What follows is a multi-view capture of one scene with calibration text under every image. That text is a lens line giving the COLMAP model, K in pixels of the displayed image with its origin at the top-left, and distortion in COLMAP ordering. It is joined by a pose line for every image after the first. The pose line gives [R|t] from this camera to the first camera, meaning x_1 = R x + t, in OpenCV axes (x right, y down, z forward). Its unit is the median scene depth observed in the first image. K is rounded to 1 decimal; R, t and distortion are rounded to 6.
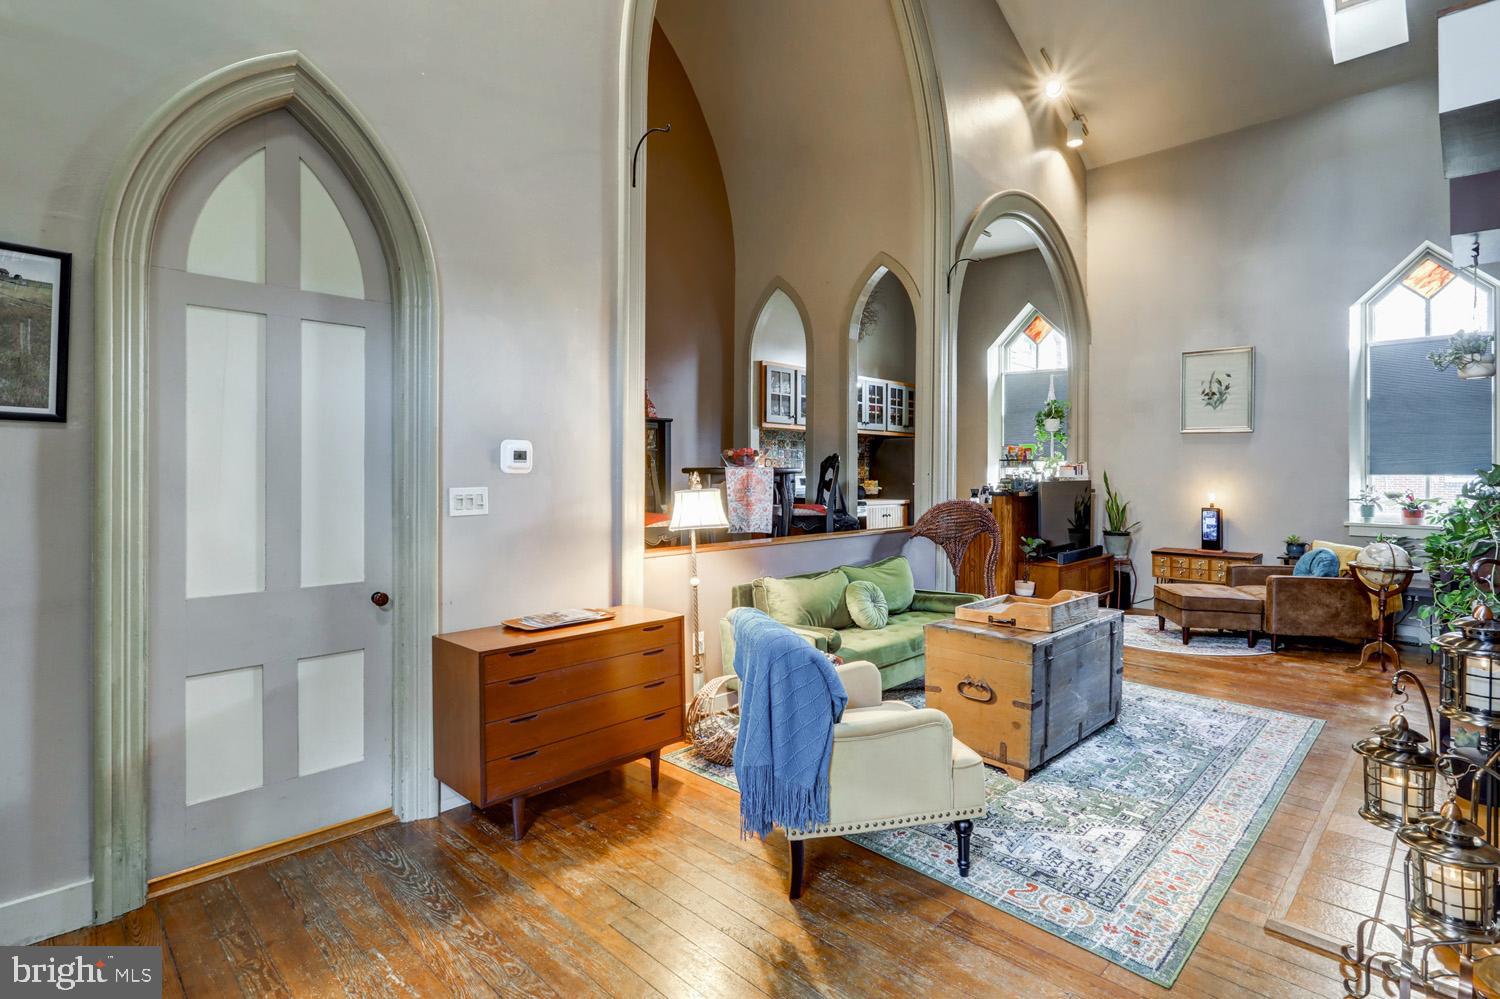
lens RADIAL K [[738.6, 0, 742.5], [0, 738.6, 476.3], [0, 0, 1]] dist [0.001586, 0.001071]
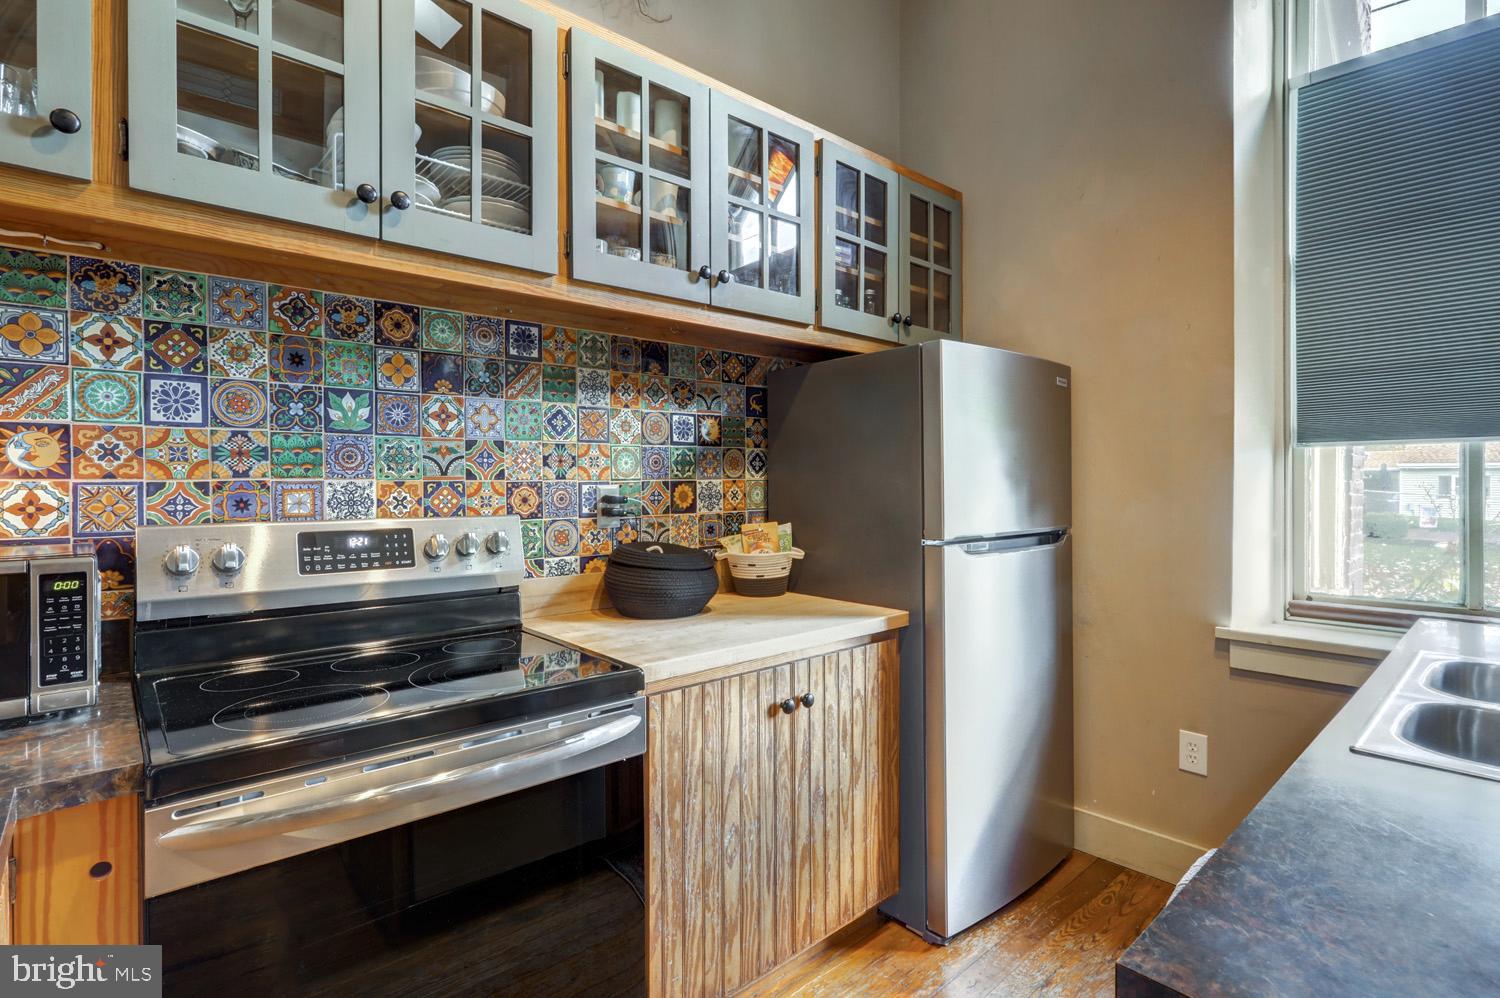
lens RADIAL K [[738.6, 0, 742.5], [0, 738.6, 475.8], [0, 0, 1]] dist [0.001586, 0.001071]
pose [[0.999100, -0.008485, -0.041560, 0.420281], [0.008007, 0.999900, -0.011651, -0.018611], [0.041655, 0.011308, 0.999068, 1.754072]]
